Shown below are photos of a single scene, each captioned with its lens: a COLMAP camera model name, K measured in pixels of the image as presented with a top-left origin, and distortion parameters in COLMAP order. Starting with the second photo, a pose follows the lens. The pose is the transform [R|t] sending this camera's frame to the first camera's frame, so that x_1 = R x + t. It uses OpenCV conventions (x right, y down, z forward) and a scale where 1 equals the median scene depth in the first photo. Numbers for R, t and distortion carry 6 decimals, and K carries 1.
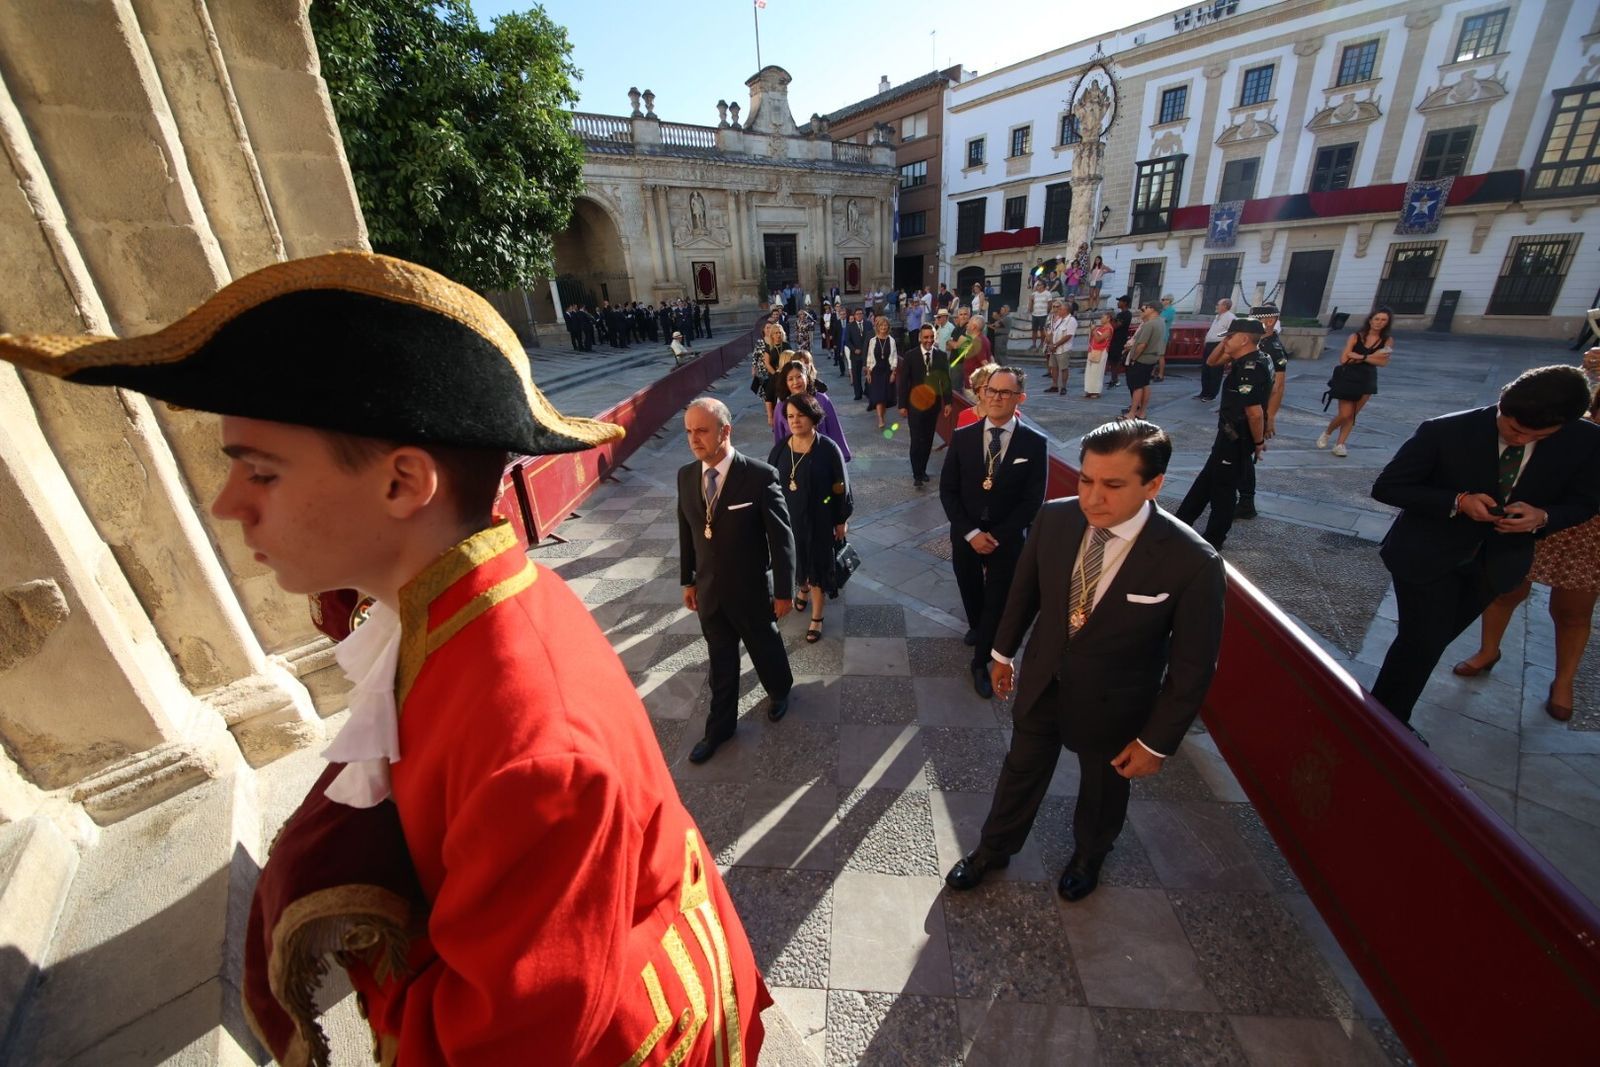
lens RADIAL K [[545.8, 0, 802.9], [0, 545.8, 535.3], [0, 0, 1]] dist [-0.012755, -0.002897]
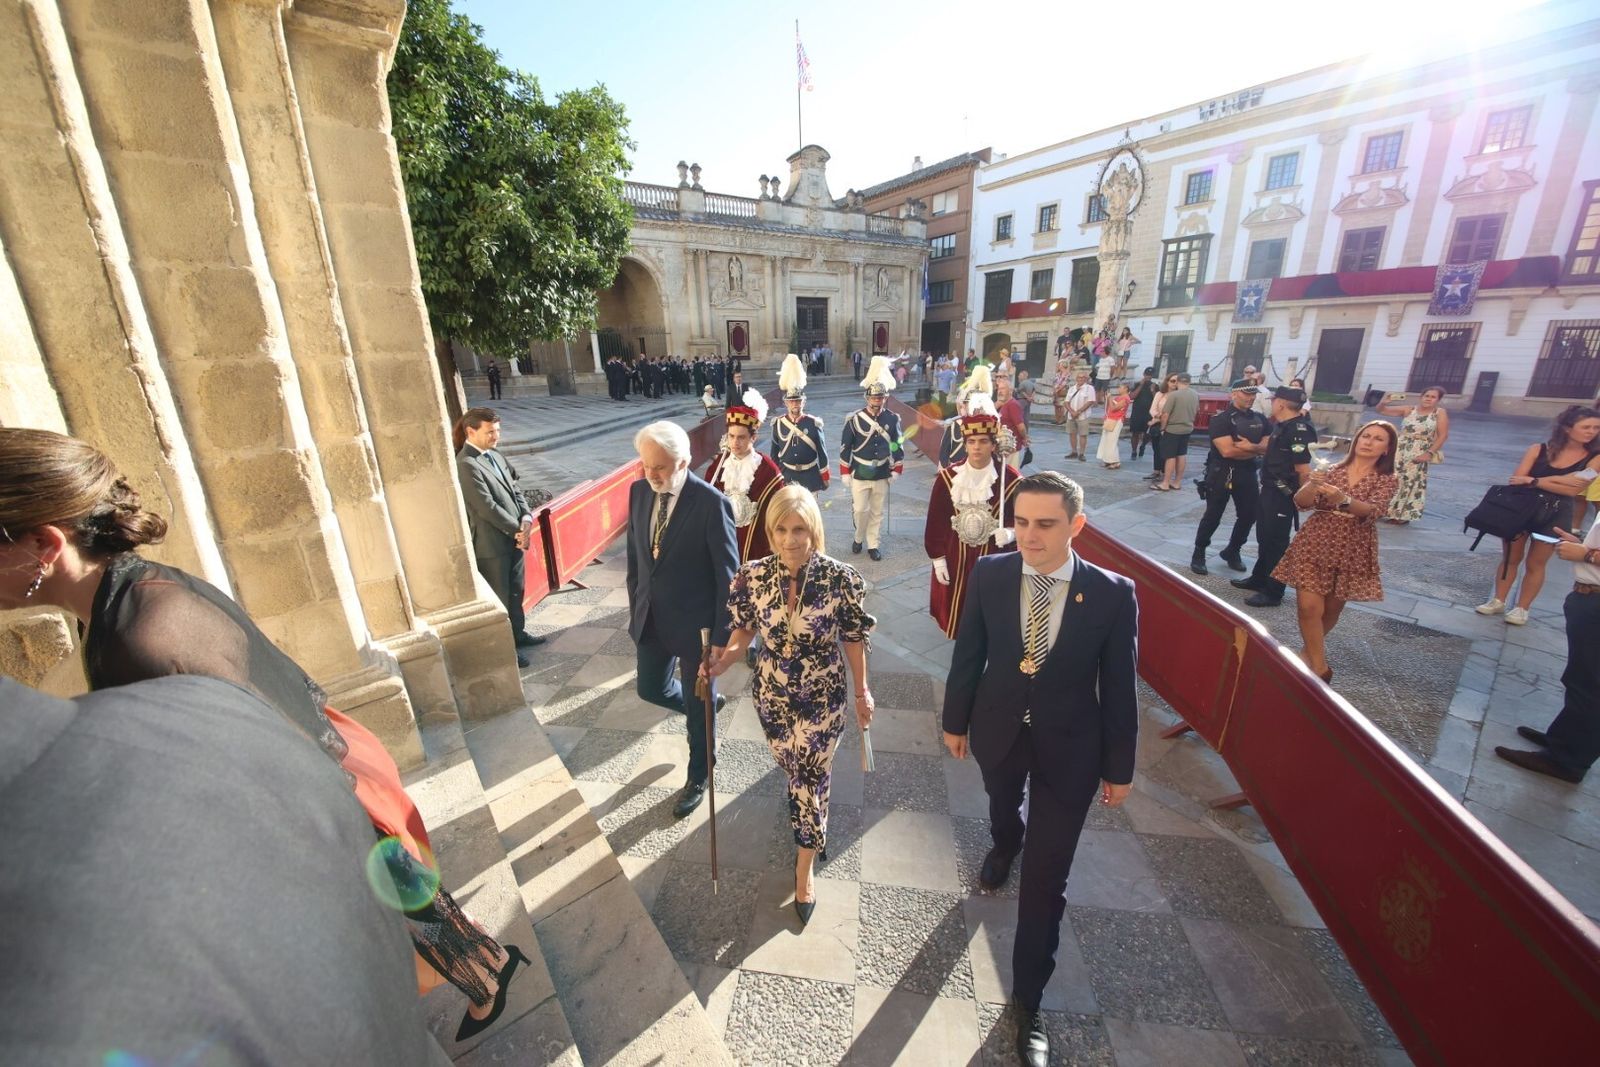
lens RADIAL K [[545.8, 0, 802.4], [0, 545.8, 539.2], [0, 0, 1]] dist [-0.012755, -0.002897]
pose [[0.998270, 0.045909, -0.036722, -0.002238], [-0.048977, 0.994956, -0.087539, -0.001907], [0.032518, 0.089186, 0.995484, 0.004054]]
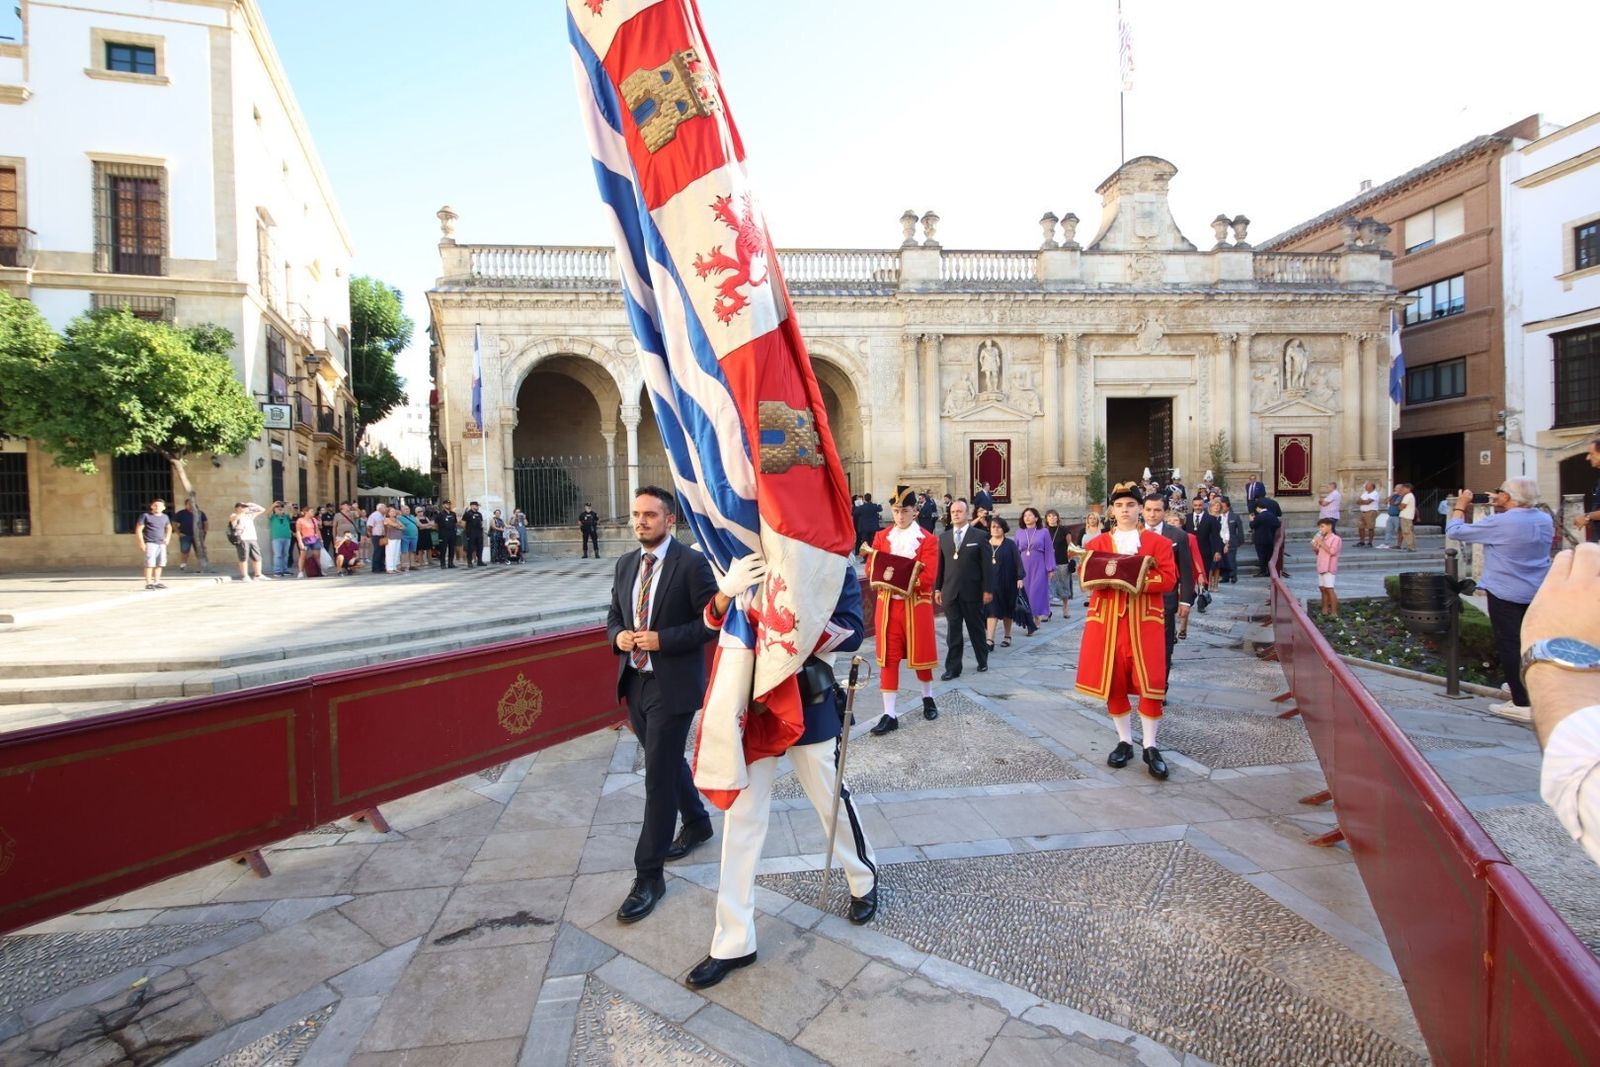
lens RADIAL K [[675.0, 0, 798.2], [0, 675.0, 538.3], [0, 0, 1]] dist [-0.012188, -0.005818]
pose [[0.843572, 0.057090, -0.533974, 0.051025], [-0.239188, 0.930200, -0.278417, -0.156916], [0.480808, 0.362585, 0.798346, 0.375944]]
